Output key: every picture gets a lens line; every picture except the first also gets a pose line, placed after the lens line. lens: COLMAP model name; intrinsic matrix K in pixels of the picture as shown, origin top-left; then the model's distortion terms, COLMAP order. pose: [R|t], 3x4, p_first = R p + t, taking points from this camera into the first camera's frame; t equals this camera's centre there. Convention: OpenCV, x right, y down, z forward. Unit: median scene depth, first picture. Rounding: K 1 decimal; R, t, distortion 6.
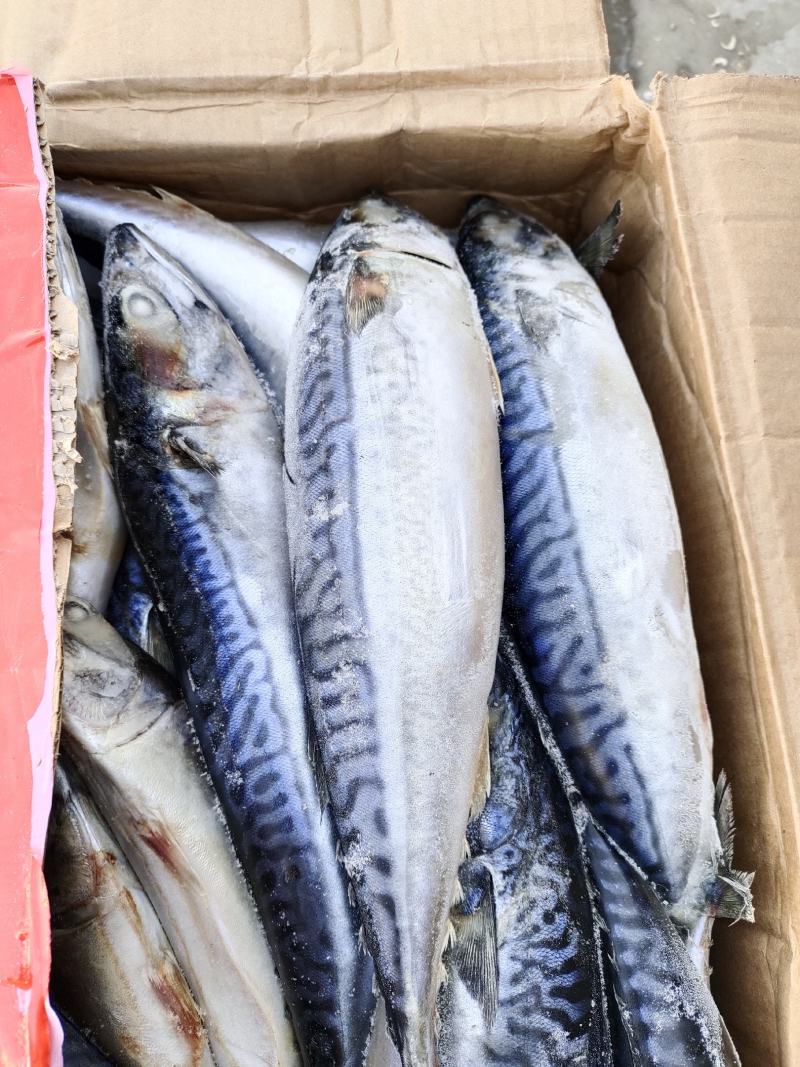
lens RADIAL K [[847.5, 0, 397.7], [0, 847.5, 532.2], [0, 0, 1]] dist [0.059232, -0.138515]
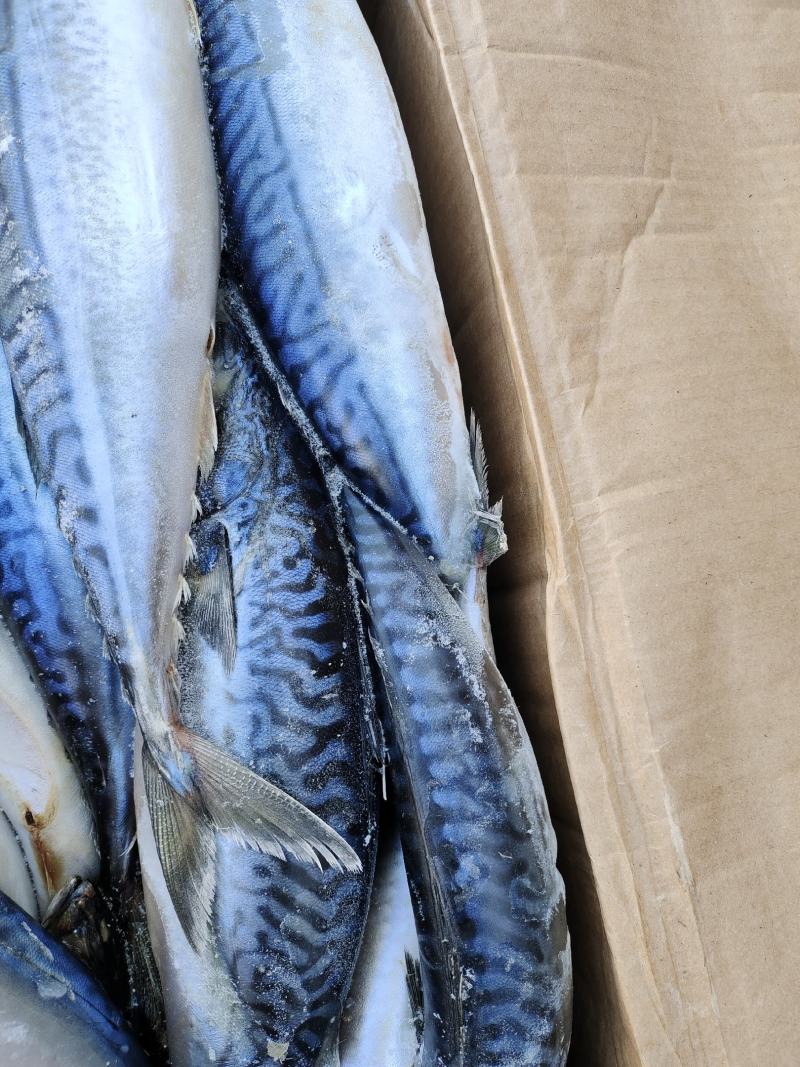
lens RADIAL K [[847.5, 0, 397.7], [0, 847.5, 532.2], [0, 0, 1]] dist [0.059232, -0.138515]
pose [[0.991828, -0.113163, 0.058910, 0.236921], [0.106754, 0.988992, 0.102464, 0.321793], [-0.069857, -0.095338, 0.992991, 0.051744]]
